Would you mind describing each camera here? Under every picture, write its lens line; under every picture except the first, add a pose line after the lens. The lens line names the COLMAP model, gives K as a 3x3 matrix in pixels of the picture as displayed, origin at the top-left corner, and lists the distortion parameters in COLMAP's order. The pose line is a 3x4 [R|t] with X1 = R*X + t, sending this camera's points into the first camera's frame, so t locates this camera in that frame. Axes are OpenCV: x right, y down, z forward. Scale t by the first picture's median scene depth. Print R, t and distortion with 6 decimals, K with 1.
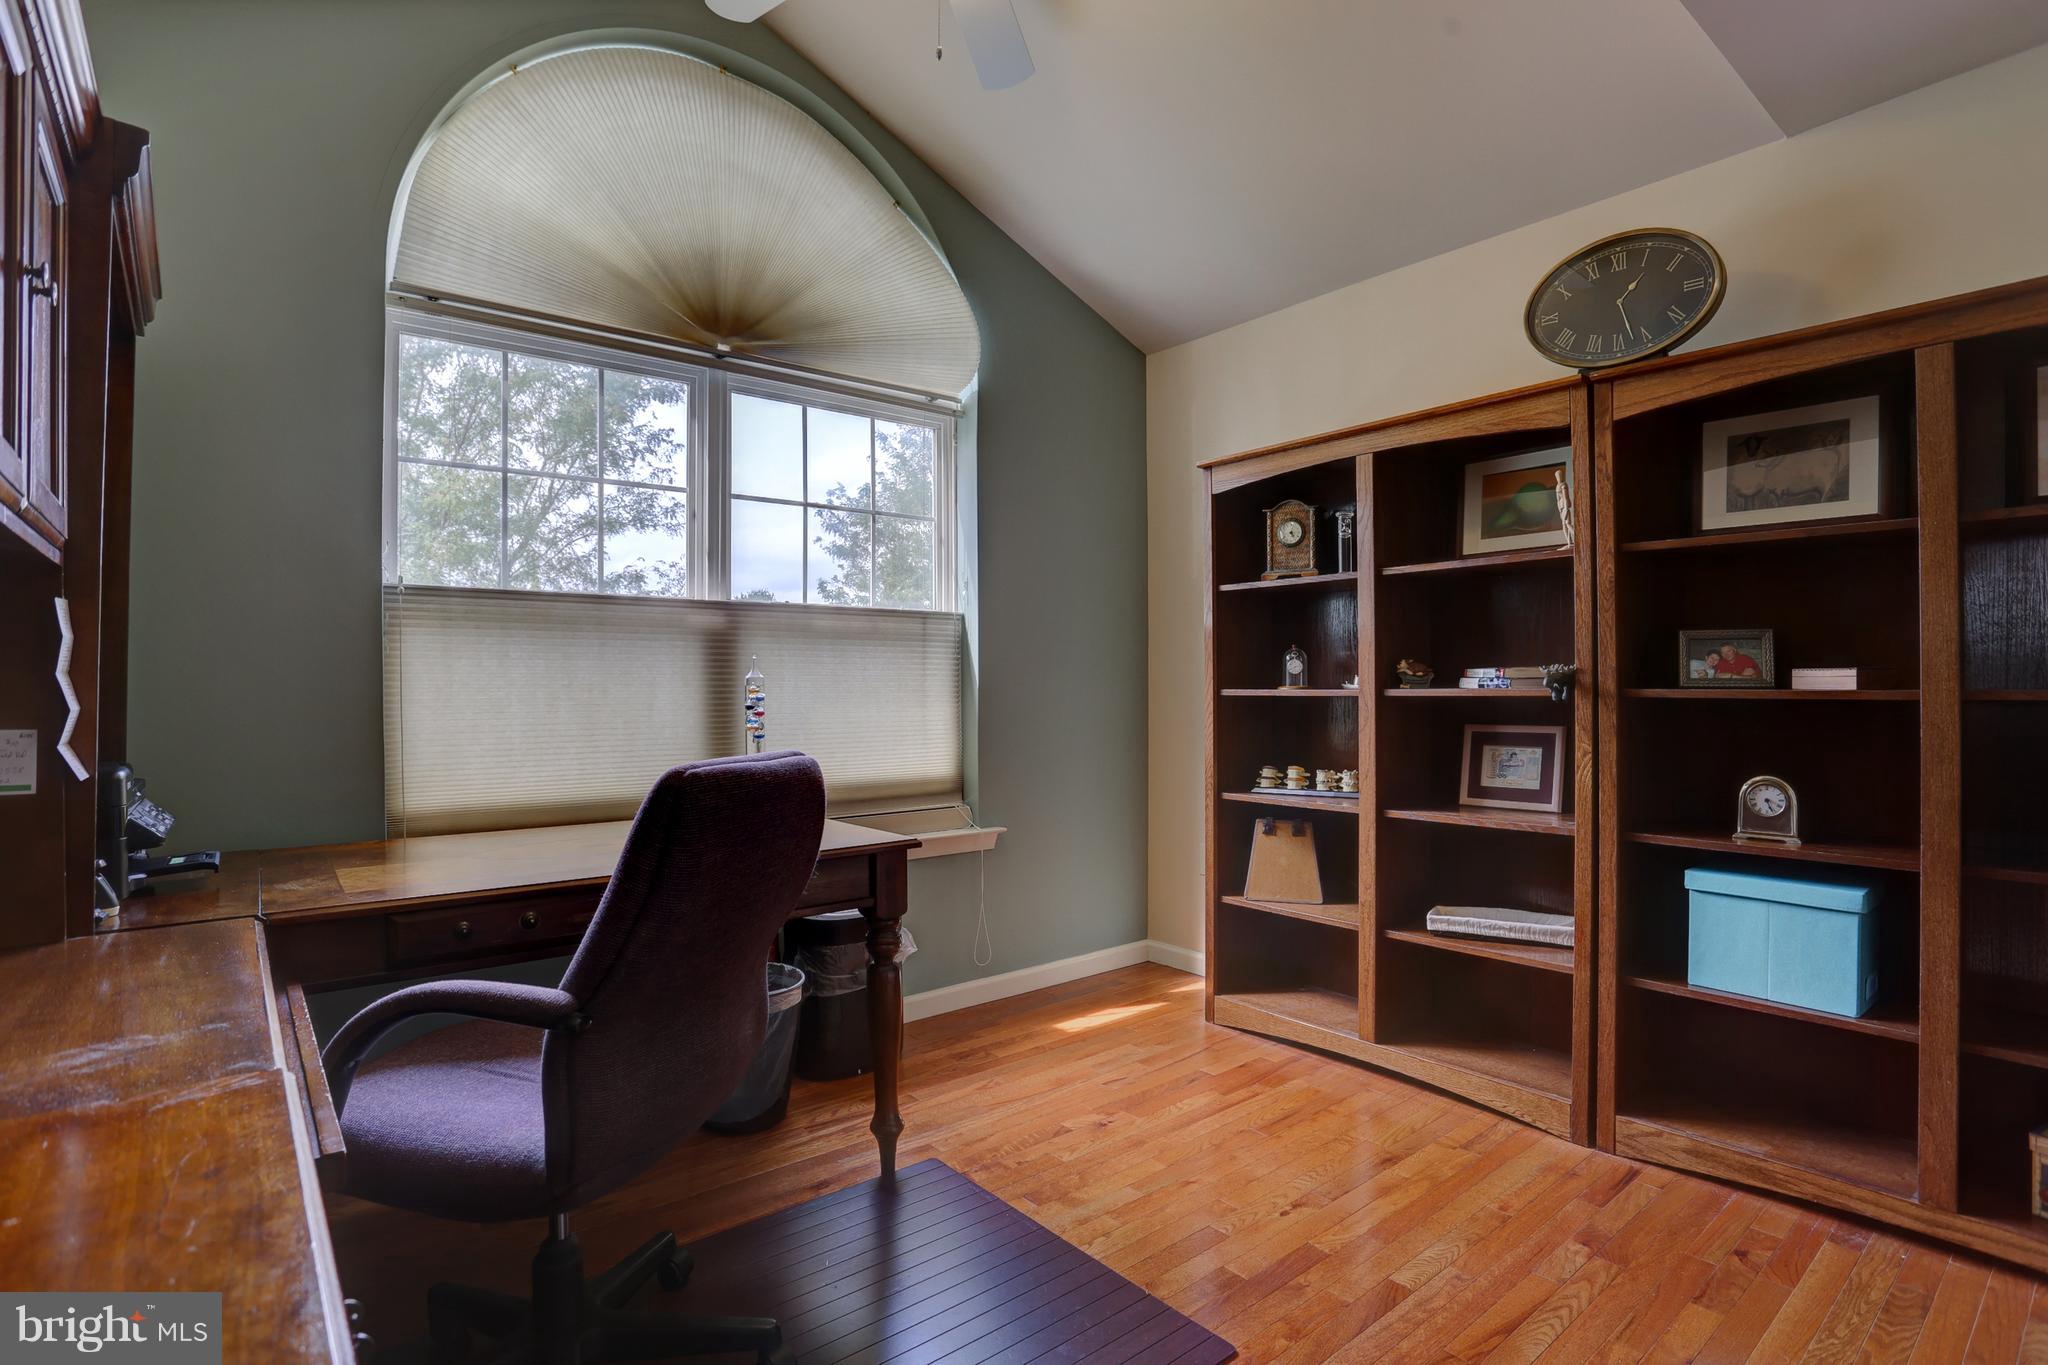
lens RADIAL K [[1015.0, 0, 1020.5], [0, 1015.0, 701.7], [0, 0, 1]] dist [-0.069591, 0.031579]
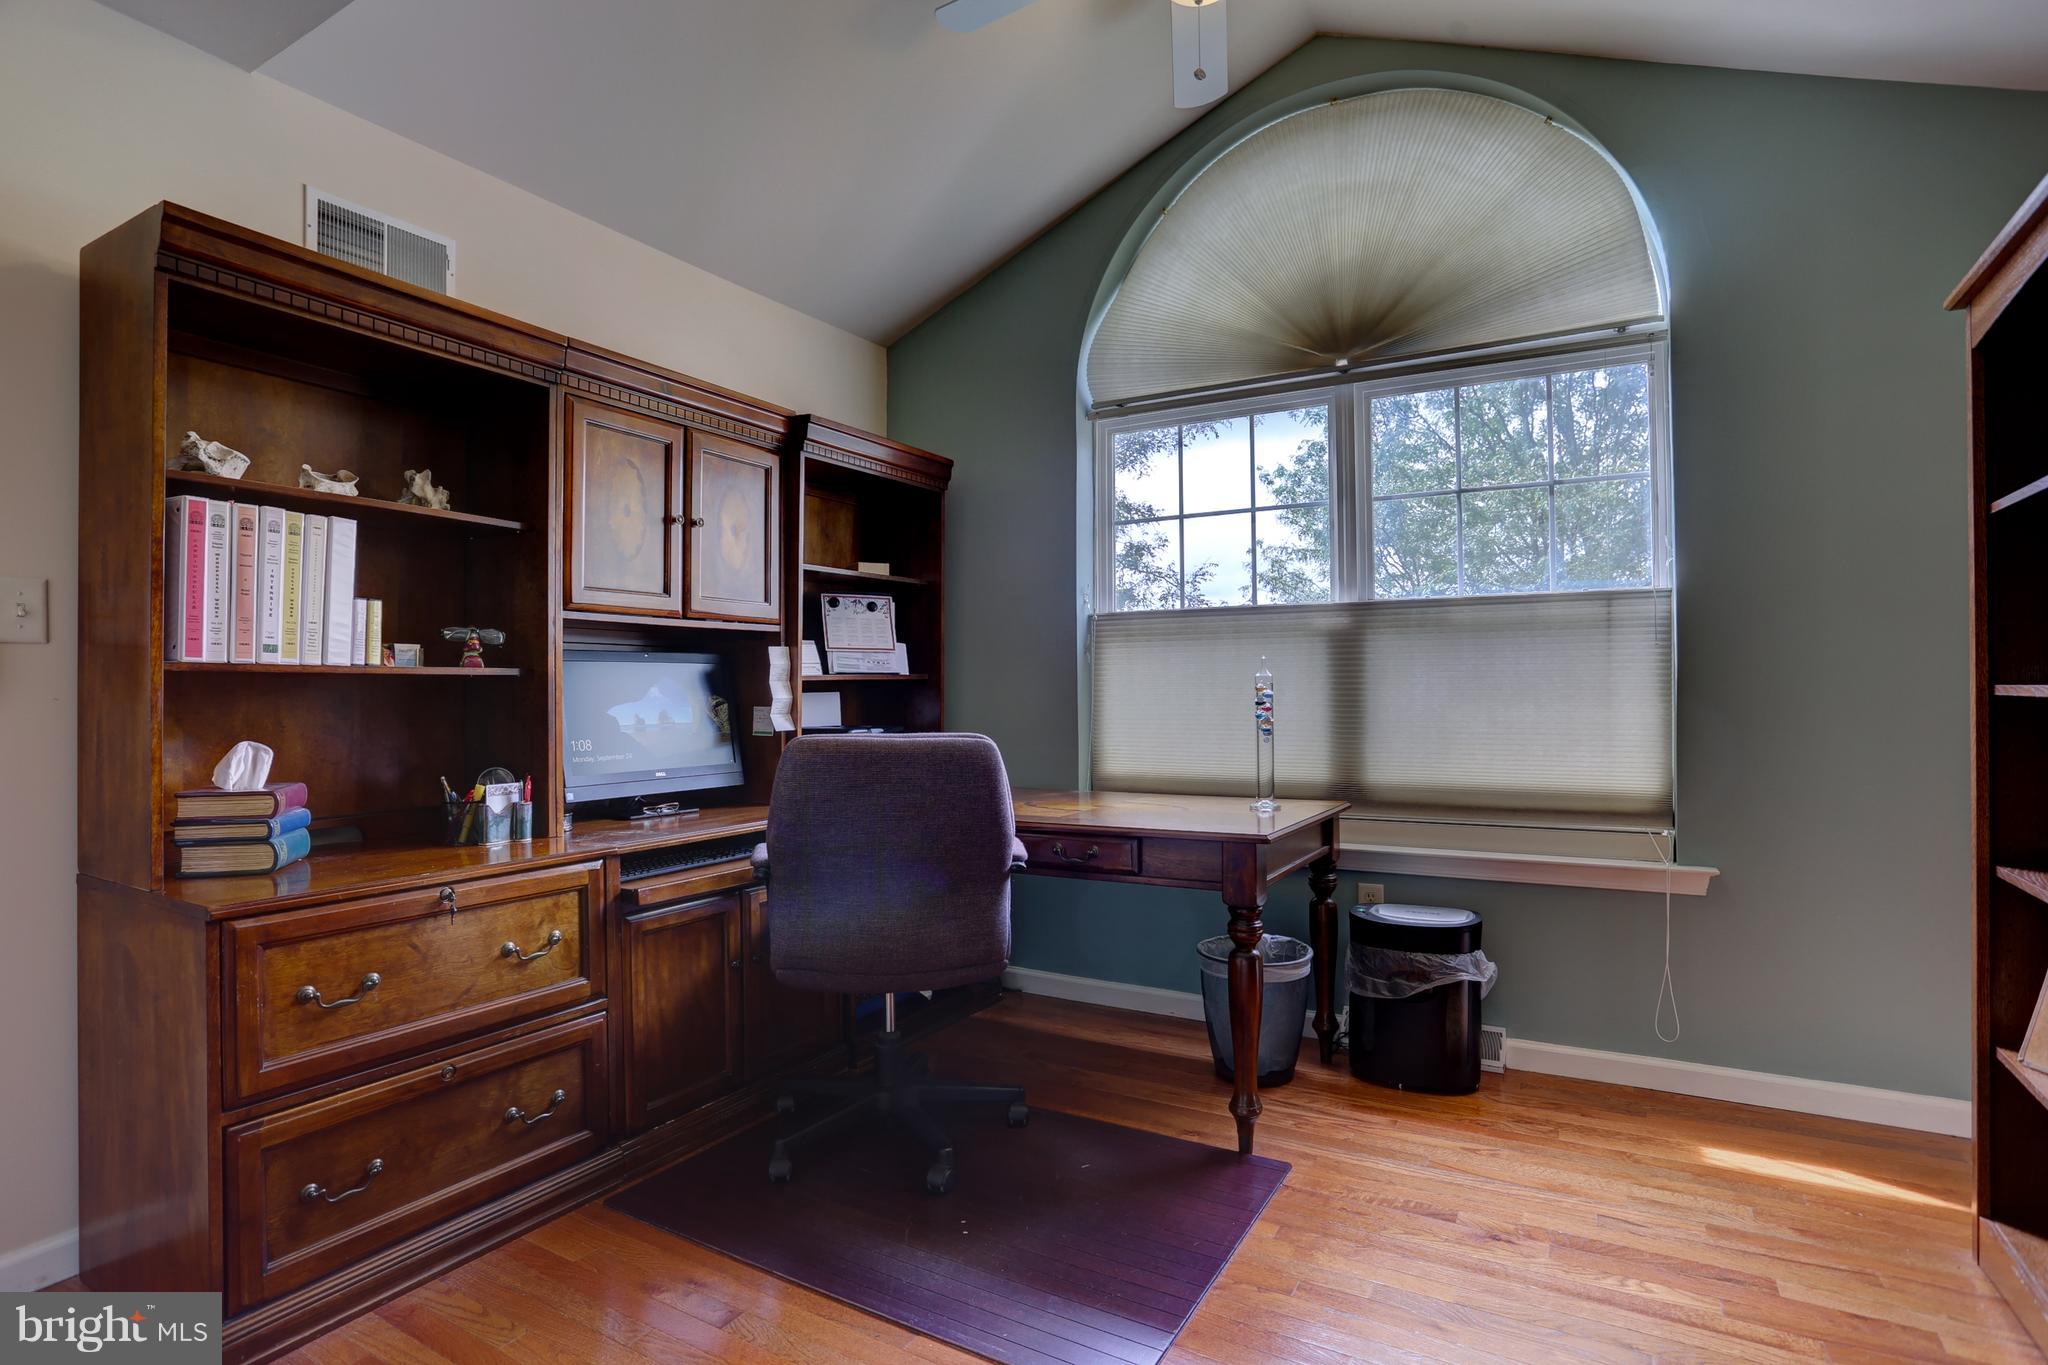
lens RADIAL K [[1008.1, 0, 1030.2], [0, 1008.1, 692.8], [0, 0, 1]] dist [-0.074924, 0.033087]
pose [[0.344155, 0.006055, -0.938893, 0.568695], [-0.006263, 0.999972, 0.004153, -0.007307], [0.938892, 0.004451, 0.344184, 0.326227]]
